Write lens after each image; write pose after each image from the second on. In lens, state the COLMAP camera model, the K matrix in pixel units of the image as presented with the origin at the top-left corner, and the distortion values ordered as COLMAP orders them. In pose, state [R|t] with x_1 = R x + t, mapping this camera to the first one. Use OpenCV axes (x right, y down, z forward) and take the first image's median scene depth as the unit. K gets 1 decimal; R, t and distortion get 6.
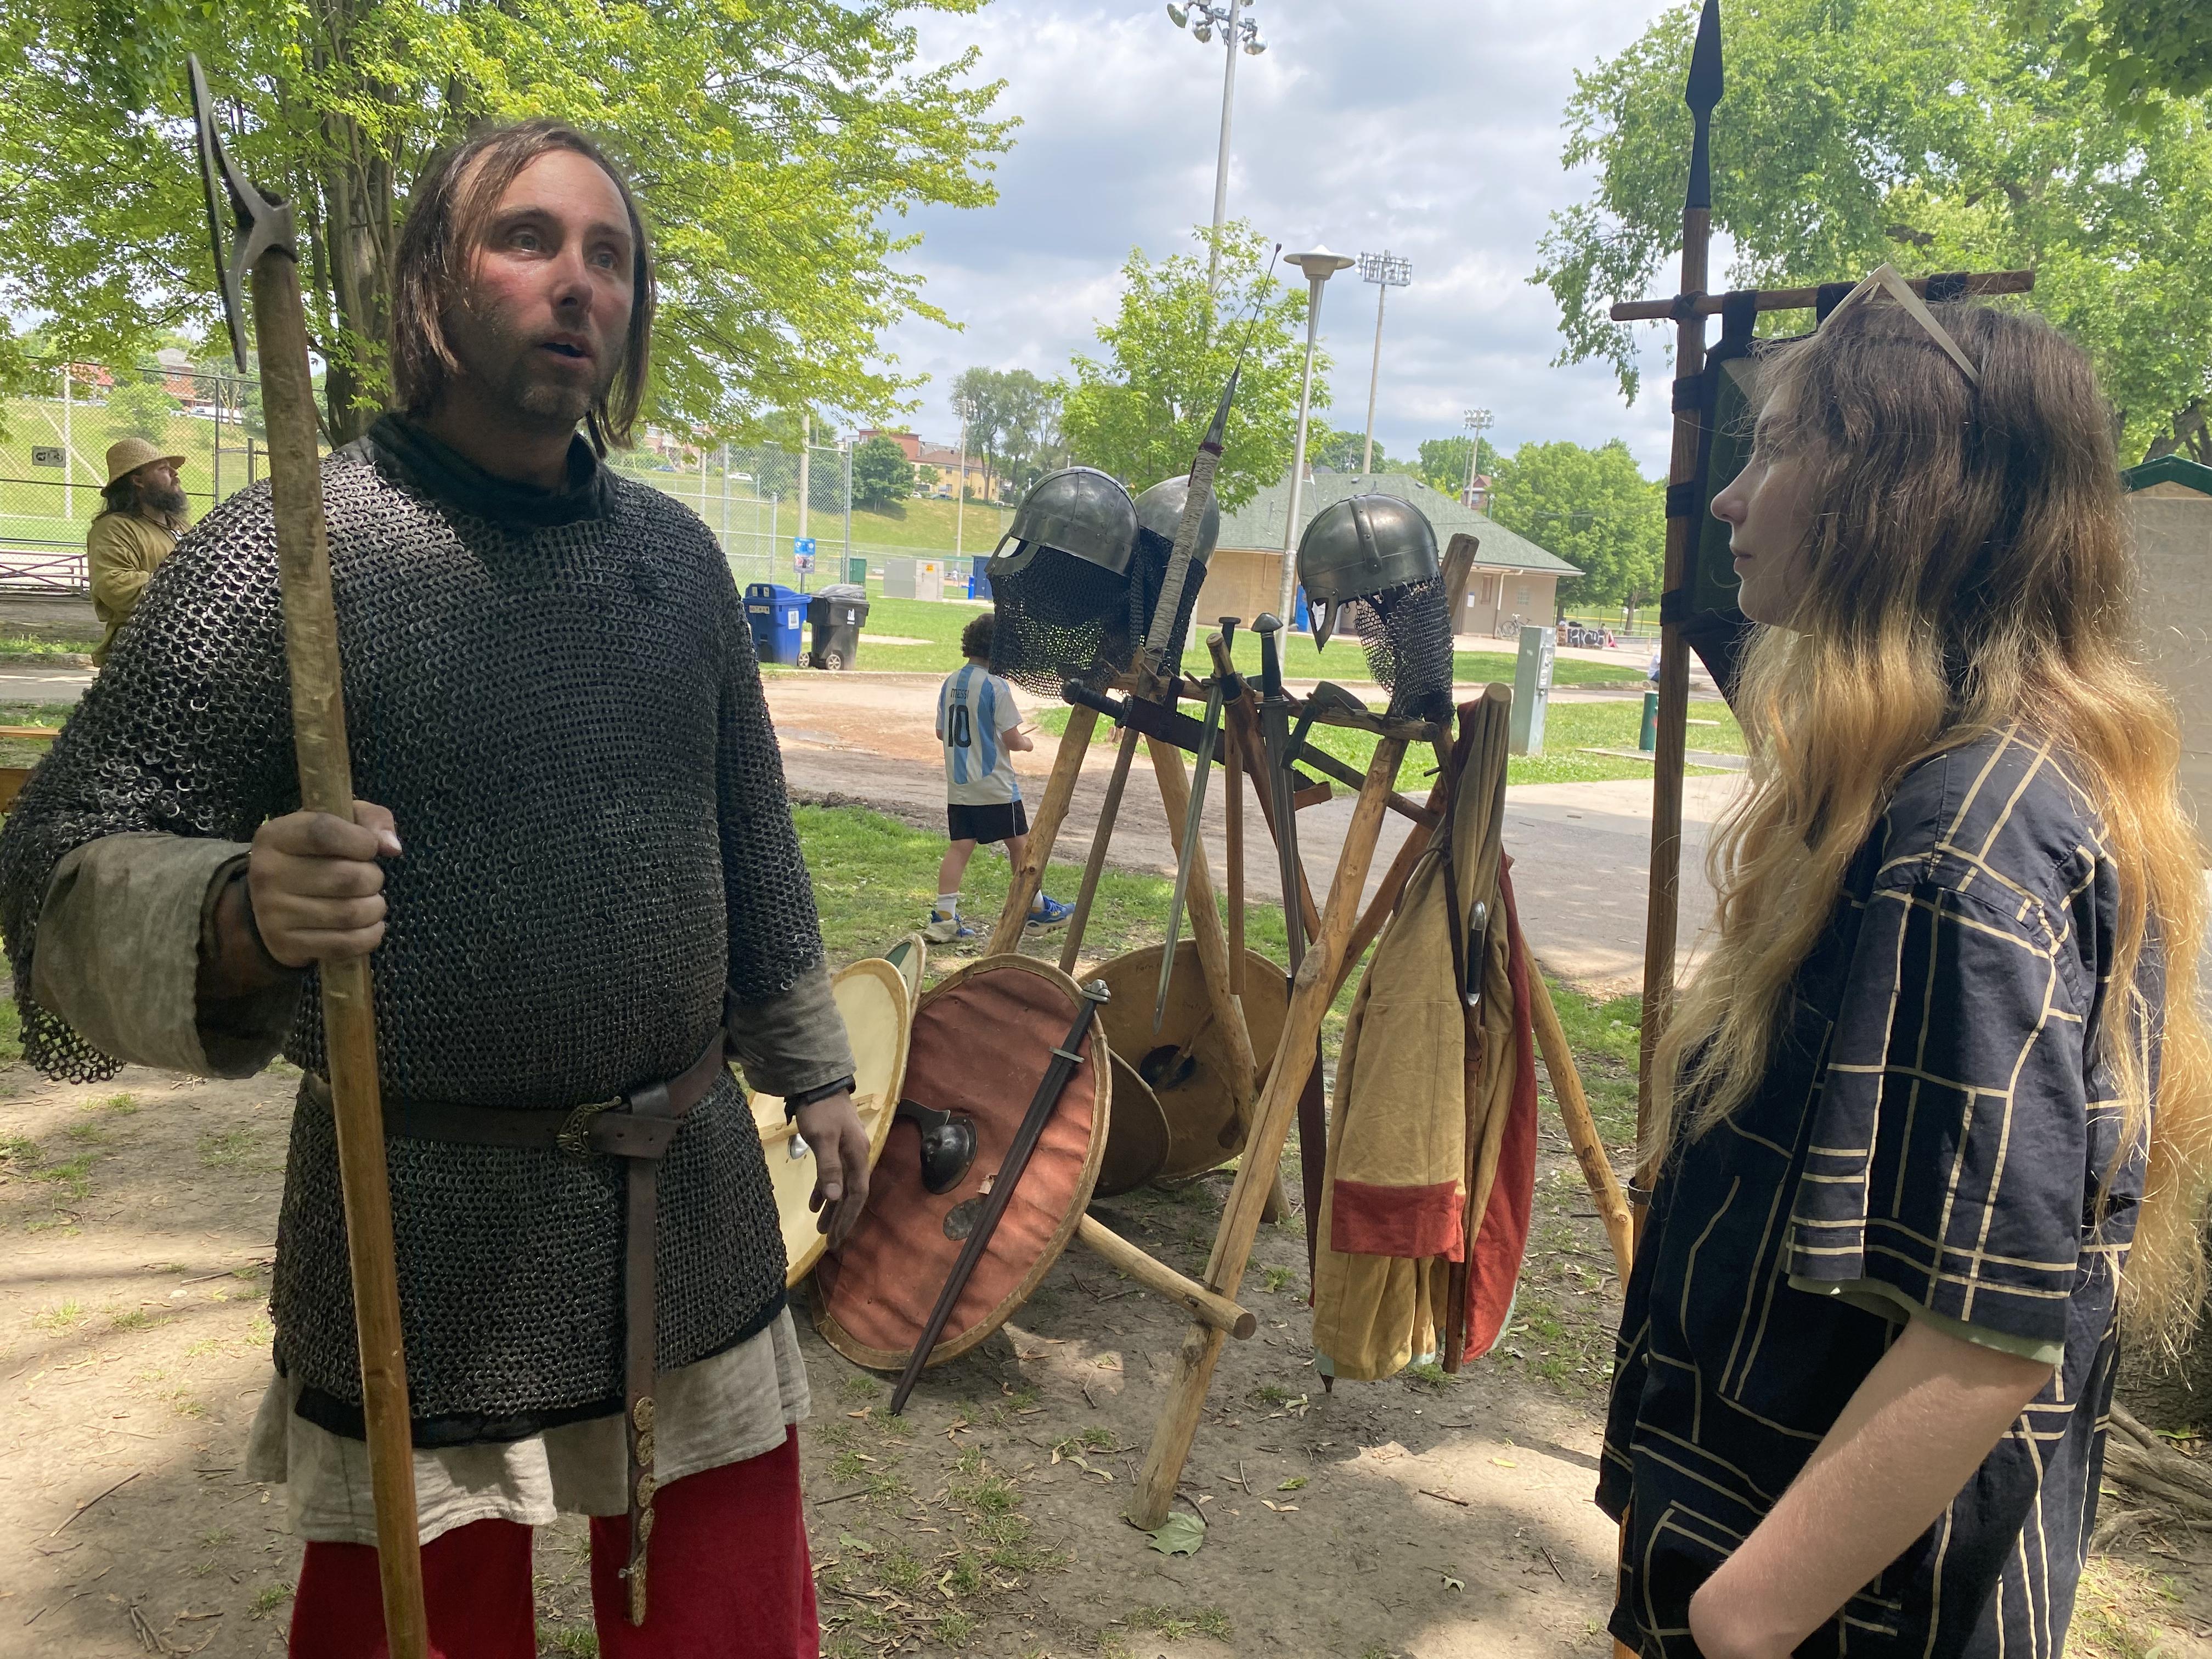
lens RADIAL K [[1676.9, 0, 1116.9], [0, 1676.9, 821.5], [0, 0, 1]] dist [0.012351, -0.019225]
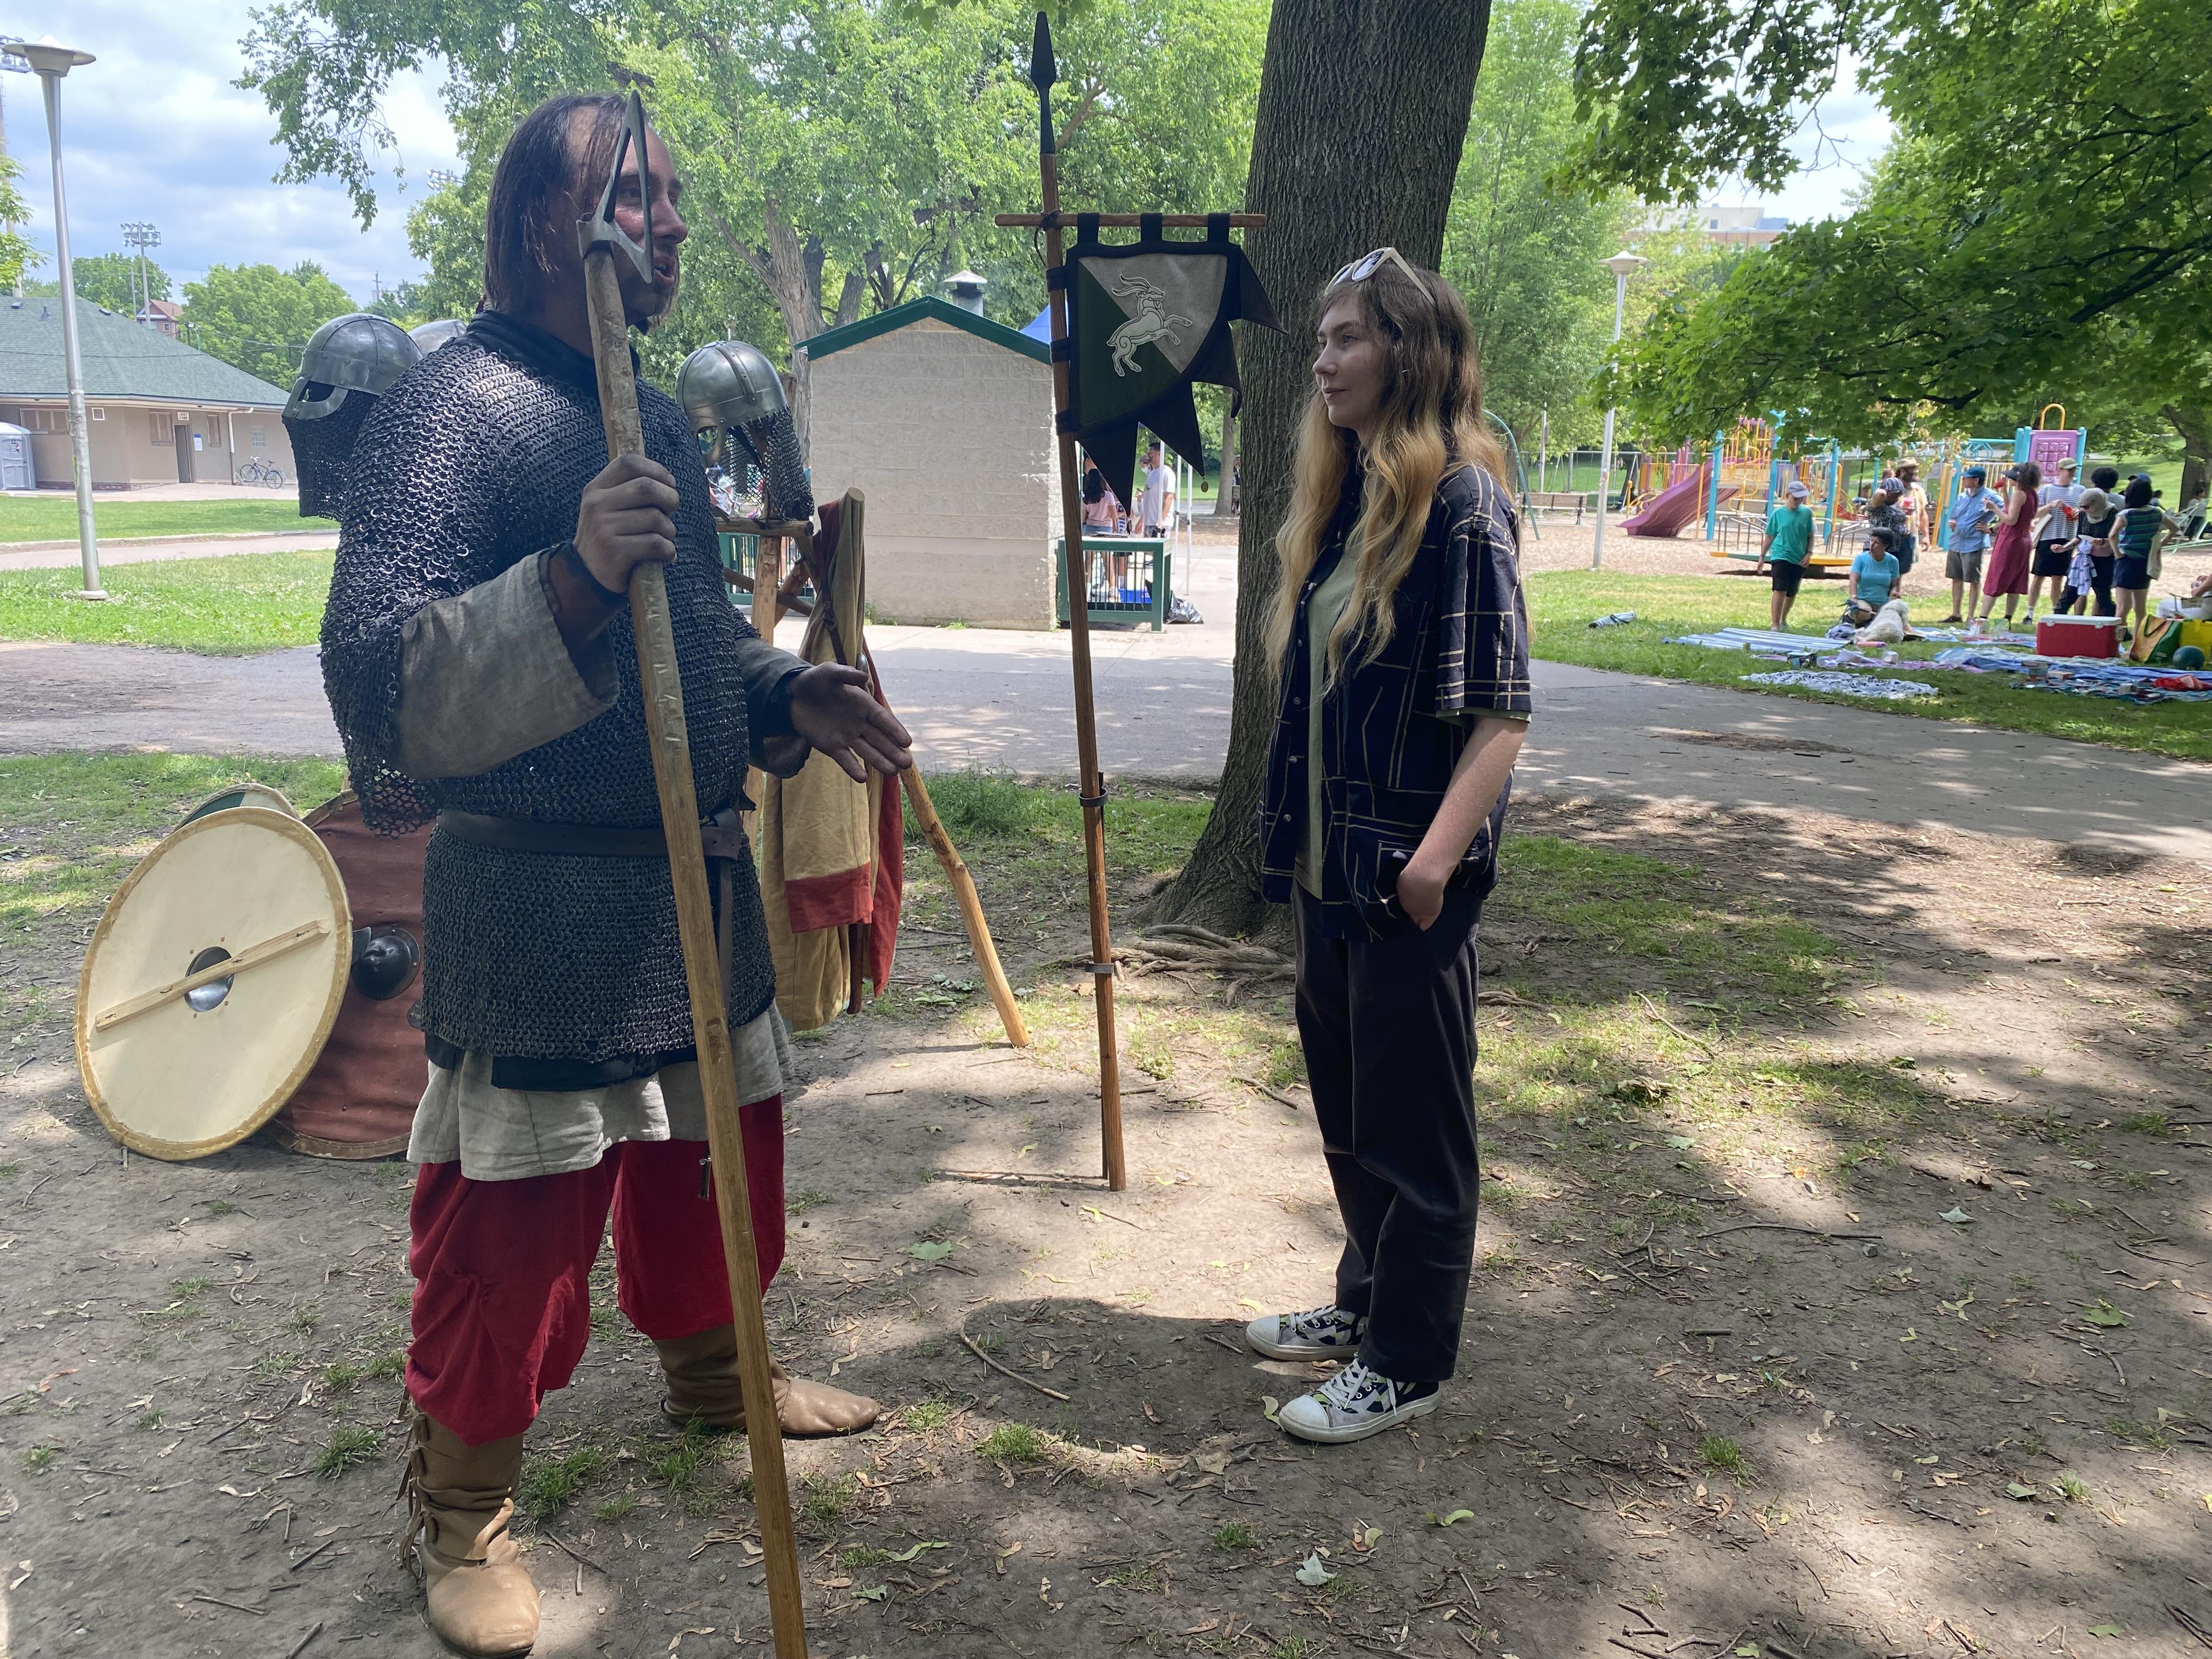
lens RADIAL K [[1676.9, 0, 1098.6], [0, 1676.9, 823.8], [0, 0, 1]] dist [0.012351, -0.019225]
pose [[0.758882, -0.186595, 0.623923, -0.046483], [0.124852, 0.981987, 0.141822, 0.001406], [-0.639147, -0.029728, 0.768510, -0.014857]]
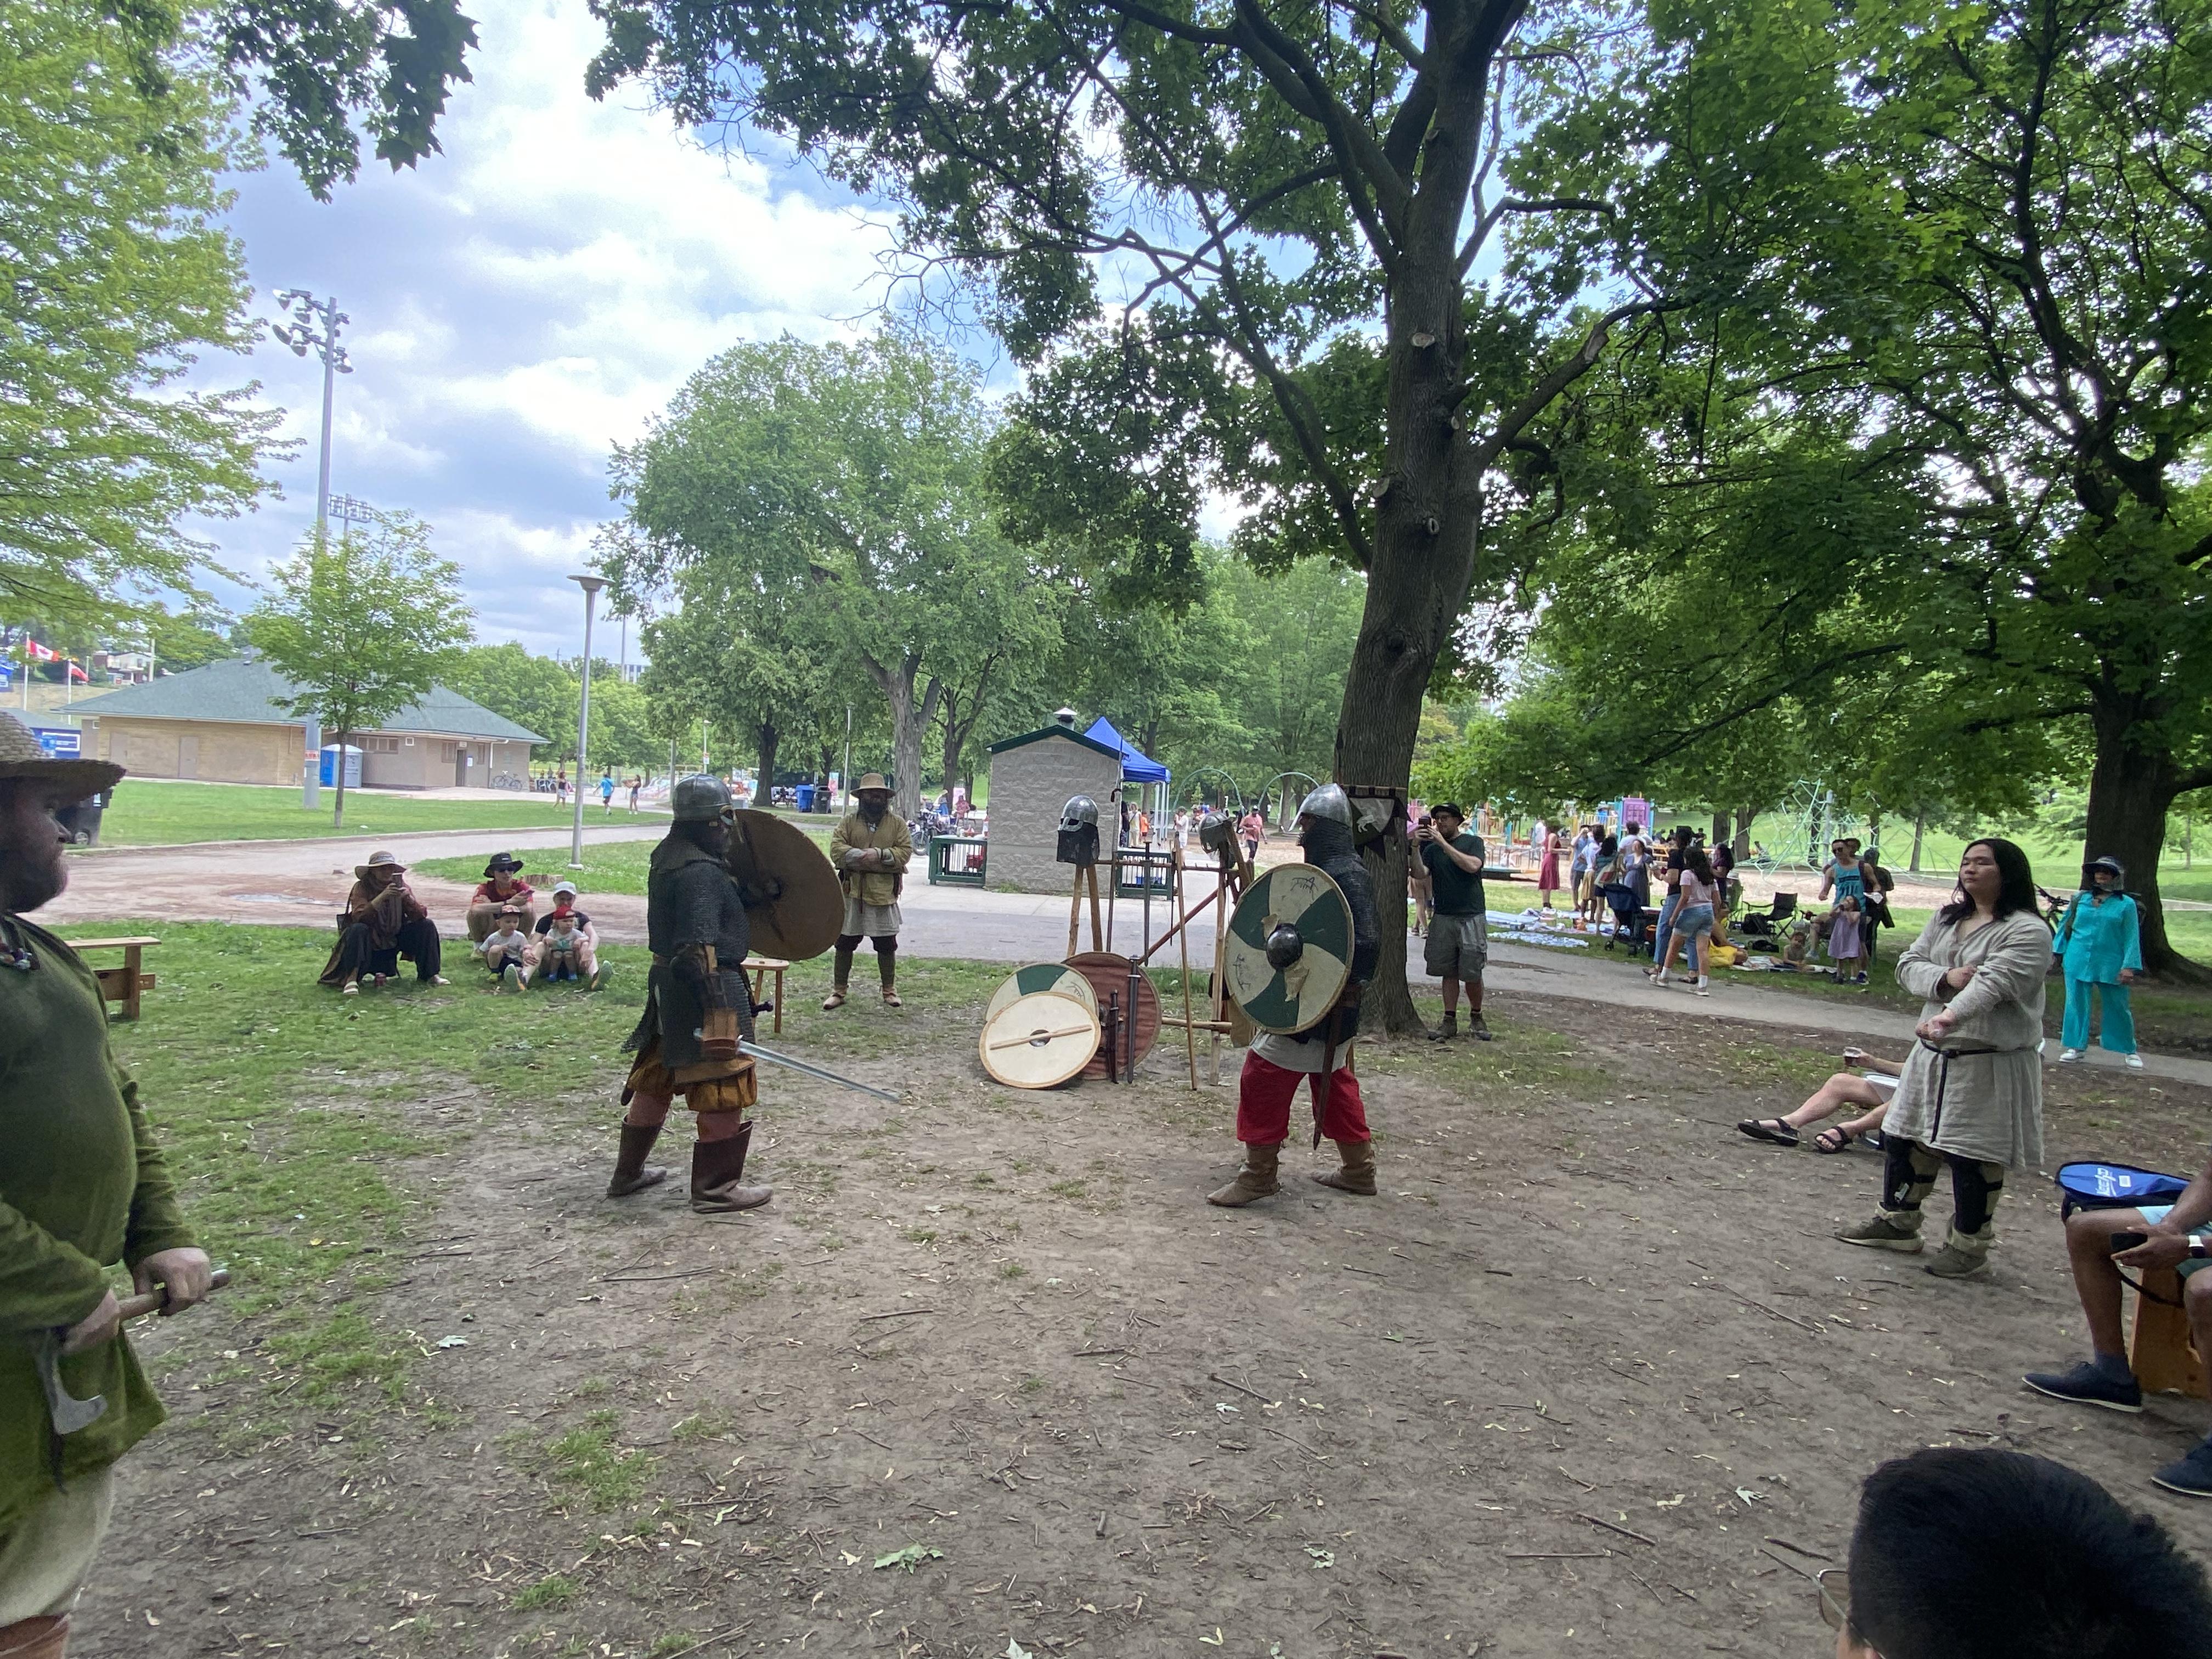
lens RADIAL K [[1146.1, 0, 1099.5], [0, 1146.1, 843.3], [0, 0, 1]] dist [-0.000874, -0.010539]
pose [[0.714667, -0.060723, 0.696824, -0.173837], [0.095899, 0.995323, -0.011619, -0.010739], [-0.692859, 0.075128, 0.717148, -0.064959]]
